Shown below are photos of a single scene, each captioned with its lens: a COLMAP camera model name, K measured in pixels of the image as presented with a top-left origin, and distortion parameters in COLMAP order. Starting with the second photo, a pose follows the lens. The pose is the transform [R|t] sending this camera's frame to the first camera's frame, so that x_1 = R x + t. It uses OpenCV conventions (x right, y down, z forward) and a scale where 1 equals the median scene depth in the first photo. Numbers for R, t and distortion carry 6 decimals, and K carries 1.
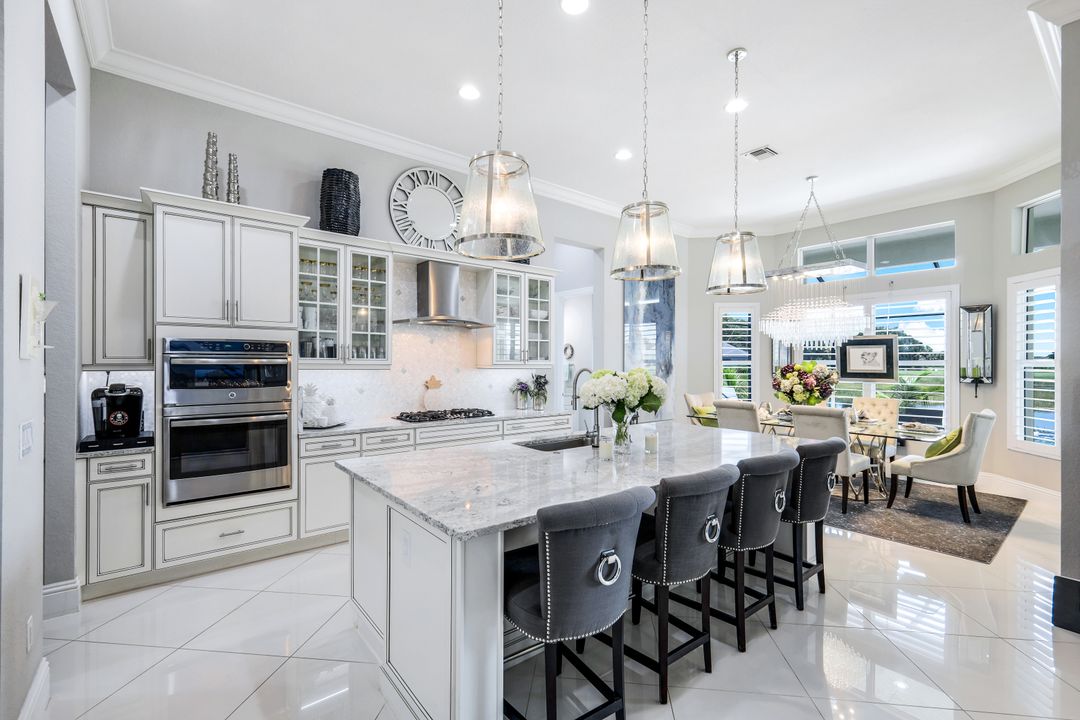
lens RADIAL K [[477.2, 0, 540.0], [0, 477.2, 360.0], [0, 0, 1]] dist [0.000755, -0.000696]
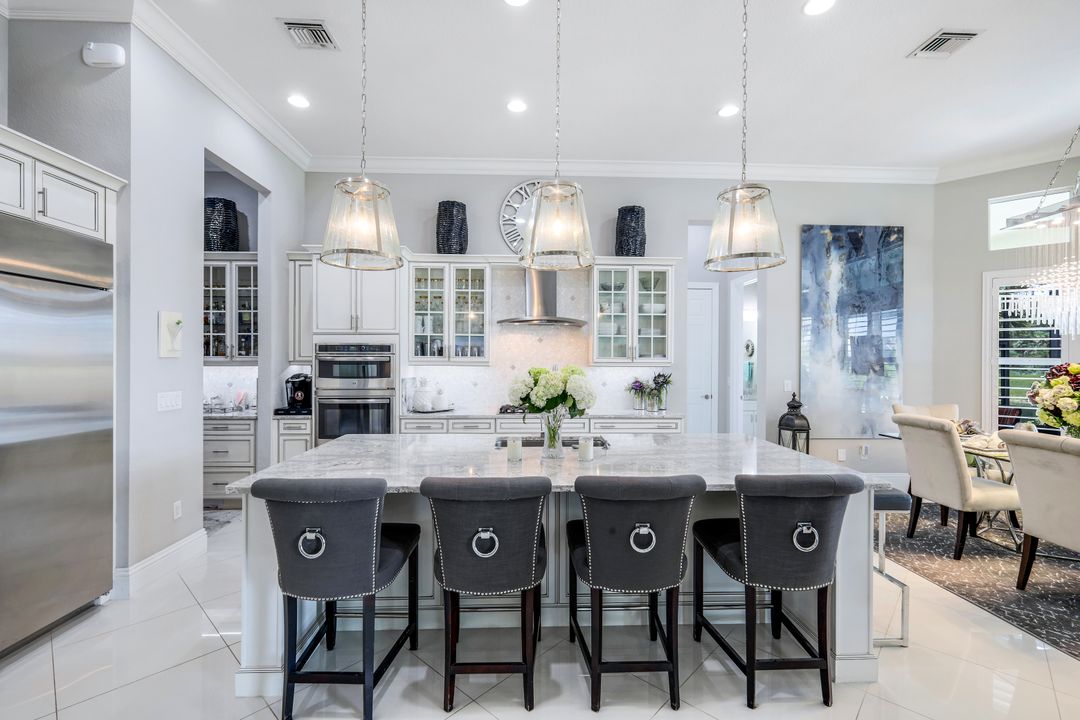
lens RADIAL K [[477.2, 0, 540.0], [0, 477.2, 360.0], [0, 0, 1]] dist [0.000755, -0.000696]
pose [[0.800658, 0.000341, -0.599121, 0.482100], [0.001674, 0.999995, 0.002806, 0.002319], [0.599119, -0.003250, 0.800653, 0.162514]]
